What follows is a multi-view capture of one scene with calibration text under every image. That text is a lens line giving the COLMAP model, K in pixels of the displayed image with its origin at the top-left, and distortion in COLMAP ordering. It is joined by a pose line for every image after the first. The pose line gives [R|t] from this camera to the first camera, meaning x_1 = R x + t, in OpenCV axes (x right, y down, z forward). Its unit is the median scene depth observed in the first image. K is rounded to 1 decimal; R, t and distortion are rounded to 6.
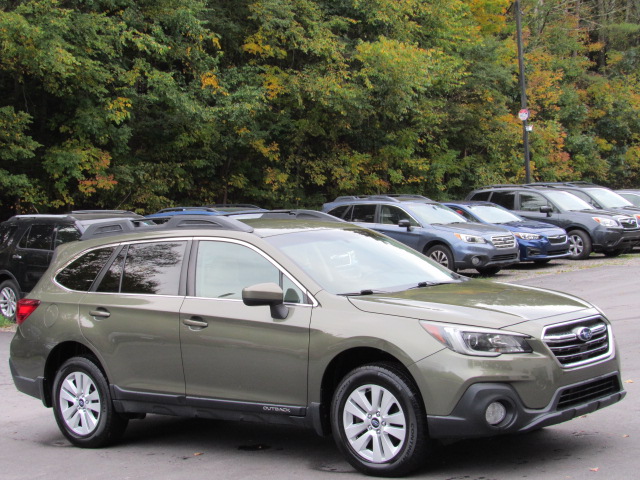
lens RADIAL K [[1281.9, 0, 313.1], [0, 1281.9, 240.5], [0, 0, 1]] dist [-0.169132, 0.475240]
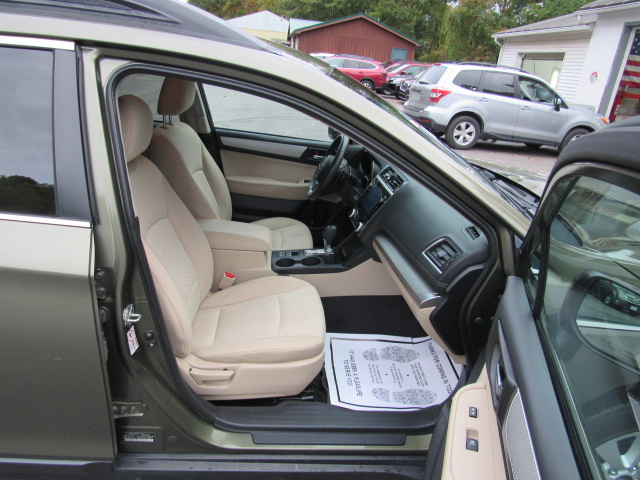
lens RADIAL K [[460.4, 0, 320.0], [0, 460.4, 240.0], [0, 0, 1]] dist [-0.047184, 0.046718]
pose [[0.697253, -0.144494, 0.702111, -0.136979], [-0.119671, 0.942263, 0.312761, 0.001415], [-0.706766, -0.302096, 0.639703, 0.828371]]
